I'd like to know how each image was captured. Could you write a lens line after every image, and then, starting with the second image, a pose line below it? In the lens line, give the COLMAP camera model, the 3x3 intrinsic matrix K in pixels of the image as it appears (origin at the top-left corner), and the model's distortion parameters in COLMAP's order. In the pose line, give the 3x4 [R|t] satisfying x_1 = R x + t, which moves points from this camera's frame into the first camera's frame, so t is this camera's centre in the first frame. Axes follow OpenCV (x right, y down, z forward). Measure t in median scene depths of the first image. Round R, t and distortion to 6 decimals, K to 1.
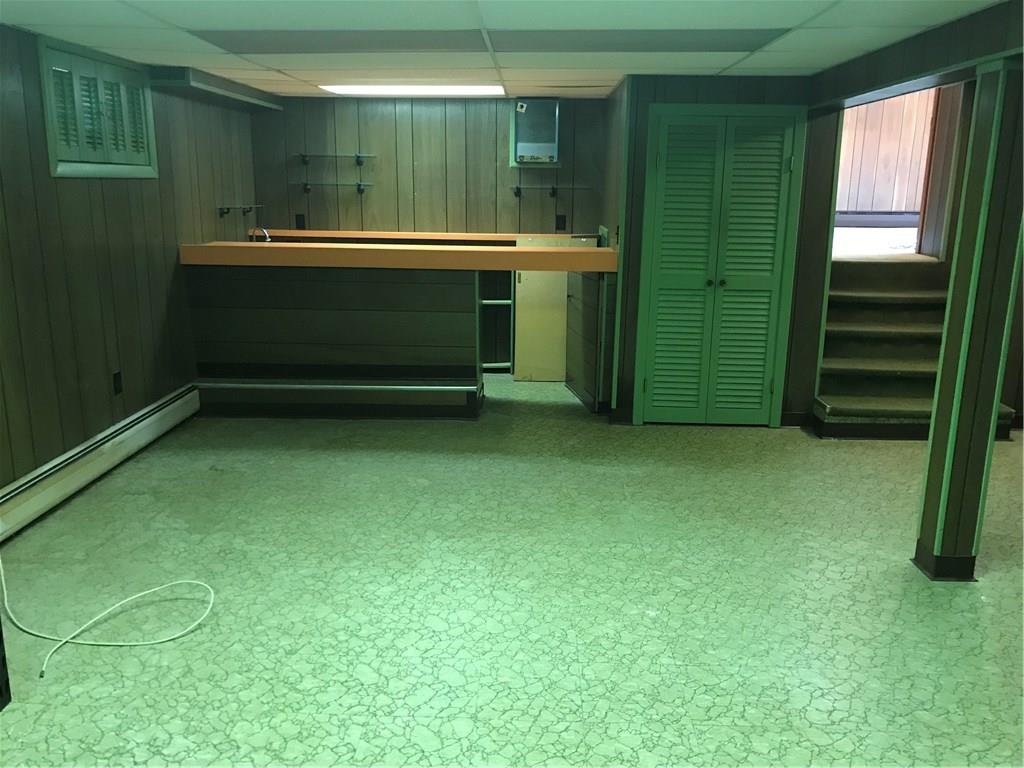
lens RADIAL K [[851.5, 0, 512.5], [0, 851.5, 383.4], [0, 0, 1]] dist [0.044989, -0.050763]
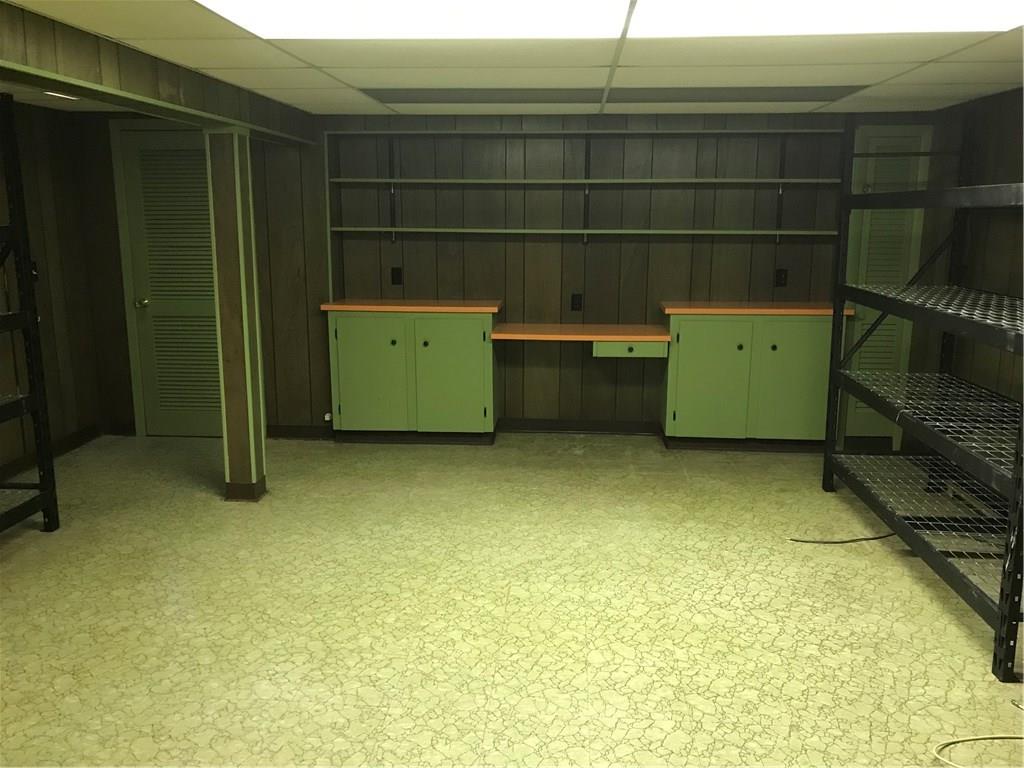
lens RADIAL K [[851.5, 0, 512.9], [0, 851.5, 383.1], [0, 0, 1]] dist [0.044989, -0.050763]
pose [[-0.999089, -0.024379, 0.035038, 0.025591], [-0.007259, 0.905934, 0.423356, -0.443135], [-0.042063, 0.422716, -0.905286, 1.814818]]
